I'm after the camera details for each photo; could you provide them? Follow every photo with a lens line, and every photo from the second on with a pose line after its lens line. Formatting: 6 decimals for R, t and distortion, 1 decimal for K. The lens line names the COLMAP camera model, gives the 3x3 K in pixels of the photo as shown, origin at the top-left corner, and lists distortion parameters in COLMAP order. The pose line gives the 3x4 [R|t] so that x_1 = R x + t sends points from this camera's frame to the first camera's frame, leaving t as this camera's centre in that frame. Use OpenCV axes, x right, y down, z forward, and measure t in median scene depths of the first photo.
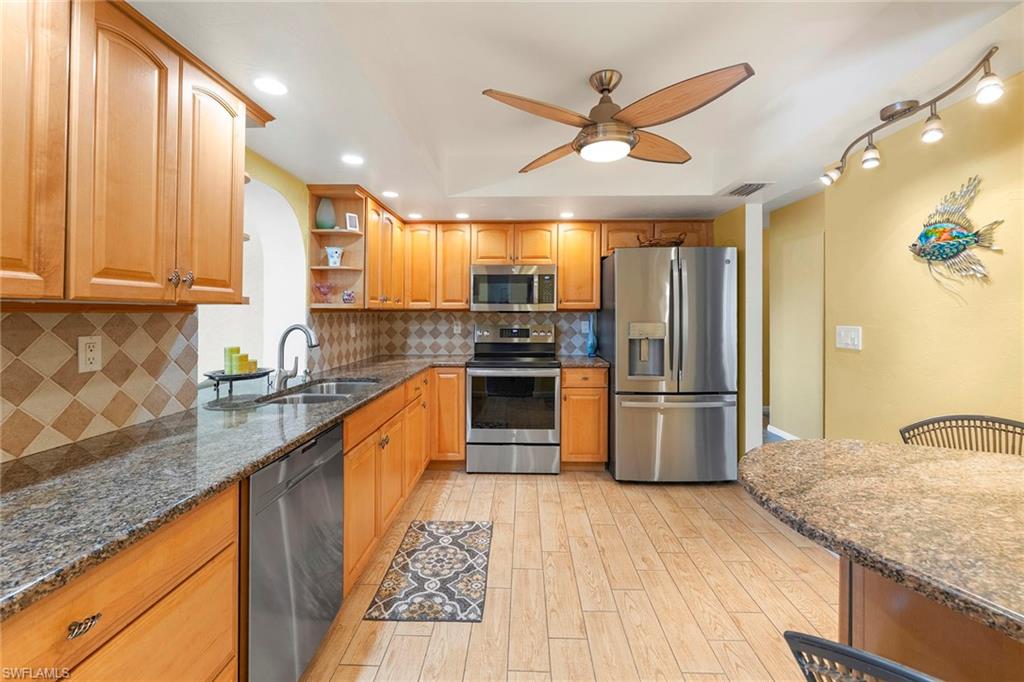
lens RADIAL K [[429.2, 0, 508.8], [0, 429.2, 303.5], [0, 0, 1]] dist [-0.010594, -0.000125]
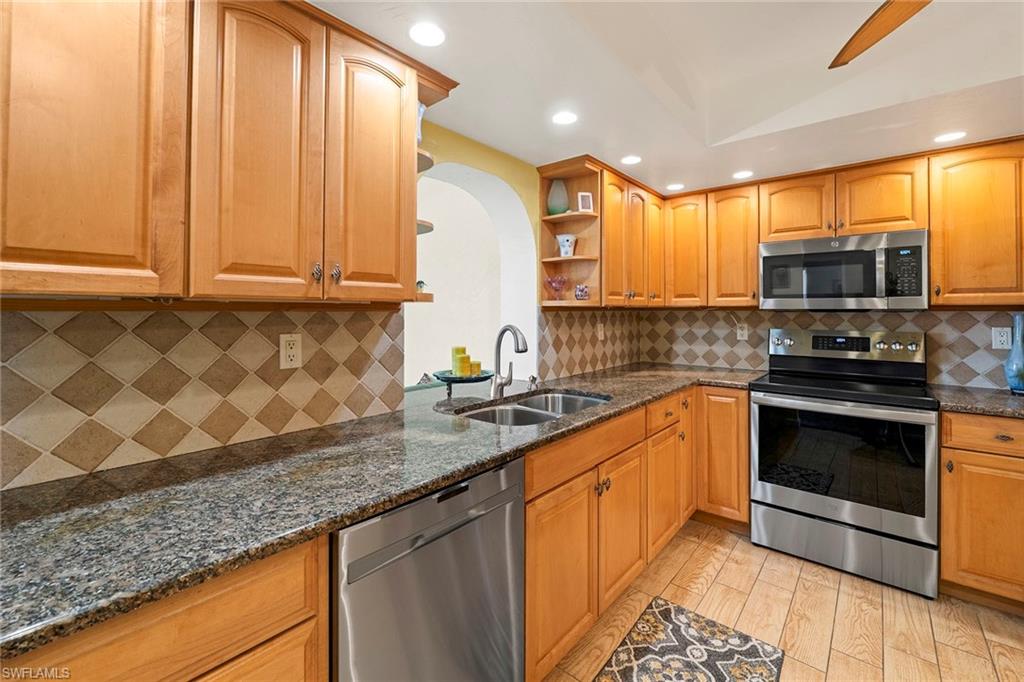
lens RADIAL K [[429.2, 0, 508.8], [0, 429.2, 303.5], [0, 0, 1]] dist [-0.010594, -0.000125]
pose [[0.777427, -0.010468, -0.628885, 0.038734], [0.012401, 0.999922, -0.001314, 0.004968], [0.628850, -0.006778, 0.777497, 0.247385]]
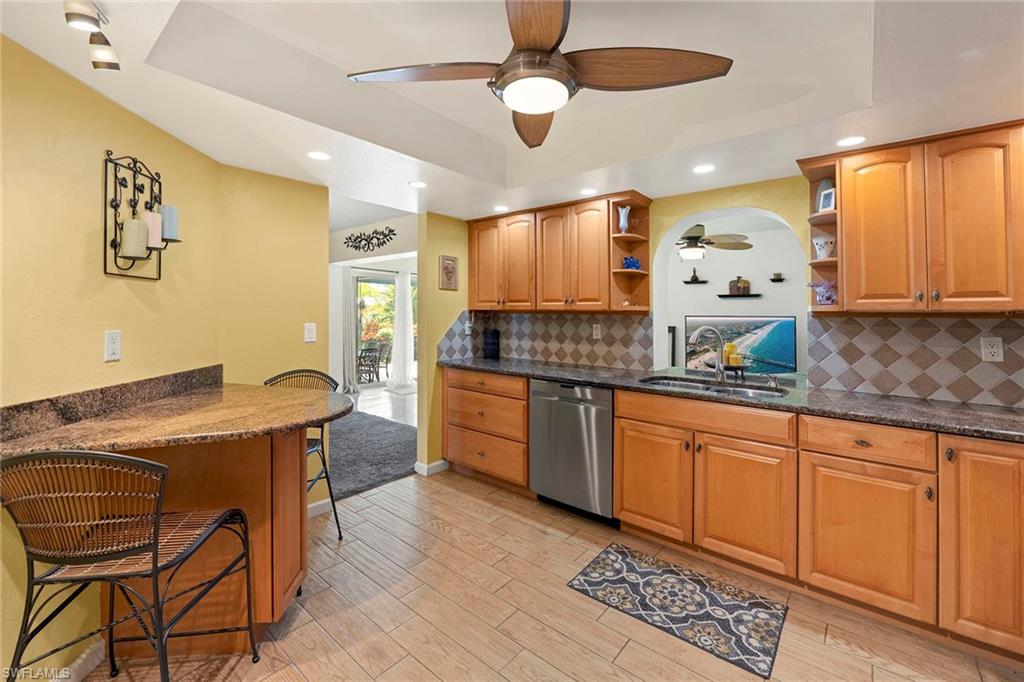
lens RADIAL K [[400.9, 0, 489.7], [0, 400.9, 310.3], [0, 0, 1]] dist [0.000250, 0.000046]
pose [[-0.641054, -0.011301, -0.767413, 0.548909], [0.009211, 0.999706, -0.022416, 0.020031], [0.767441, -0.021438, -0.640762, 0.942168]]
